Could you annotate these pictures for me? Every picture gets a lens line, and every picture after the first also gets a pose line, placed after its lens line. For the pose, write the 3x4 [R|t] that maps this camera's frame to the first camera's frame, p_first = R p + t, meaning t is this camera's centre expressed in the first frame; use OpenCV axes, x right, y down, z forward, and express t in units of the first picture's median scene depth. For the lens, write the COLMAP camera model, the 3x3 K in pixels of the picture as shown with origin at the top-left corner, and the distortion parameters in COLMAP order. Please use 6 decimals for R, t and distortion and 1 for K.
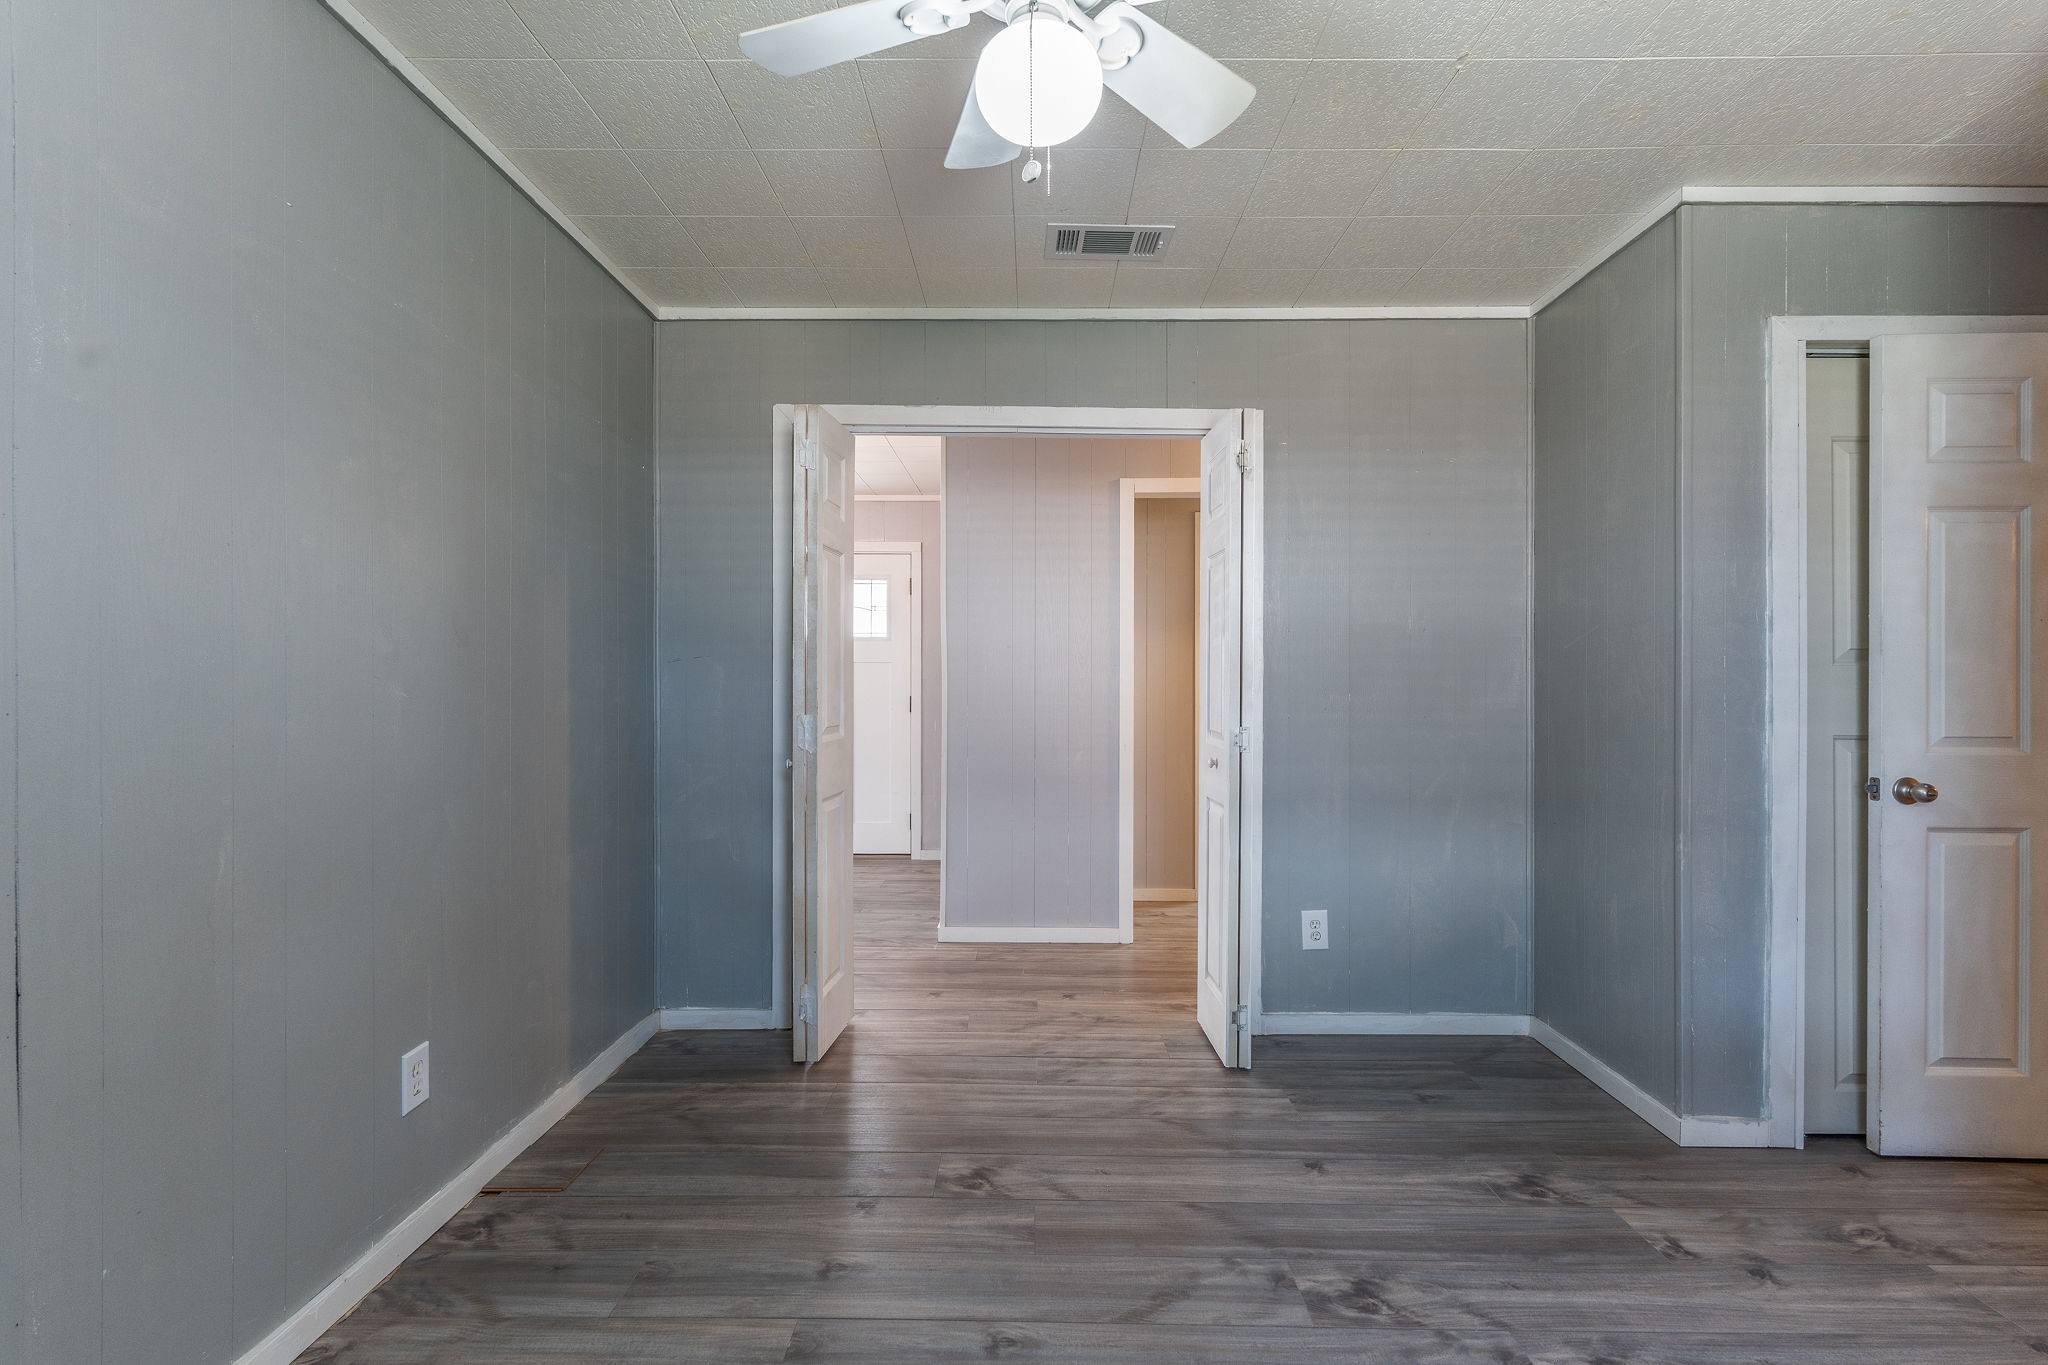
lens RADIAL K [[898.0, 0, 1035.5], [0, 898.0, 684.3], [0, 0, 1]] dist [0.003766, 0.000089]
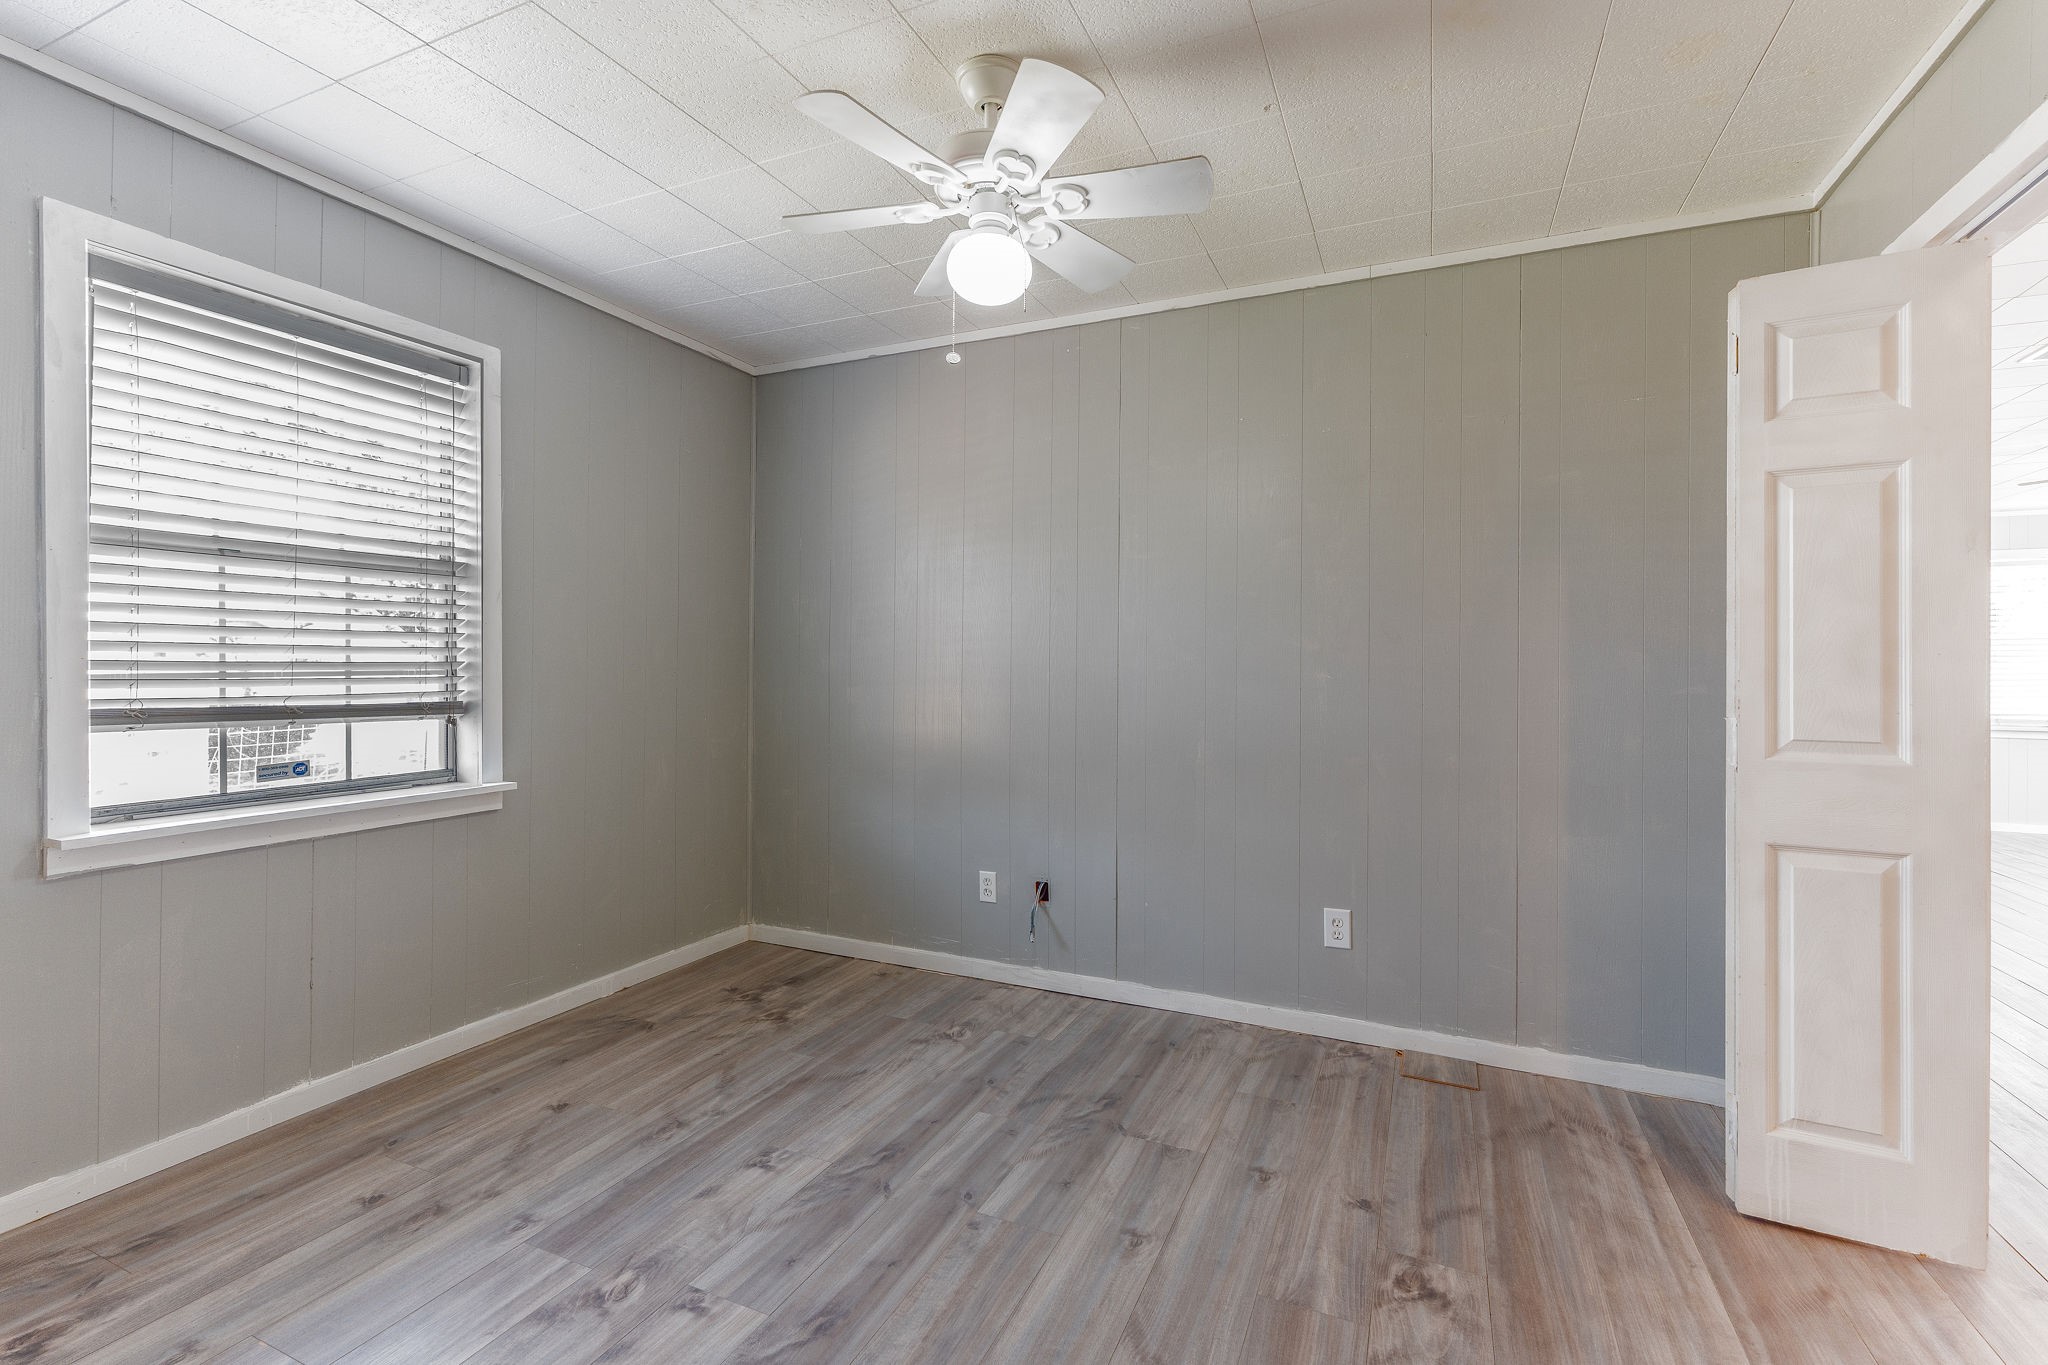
lens RADIAL K [[898.0, 0, 1035.0], [0, 898.0, 670.8], [0, 0, 1]] dist [0.003766, 0.000089]
pose [[-0.399840, -0.002199, -0.916582, 0.887660], [-0.009050, 0.999958, 0.001549, 0.002231], [0.916540, 0.008914, -0.399843, 1.104692]]
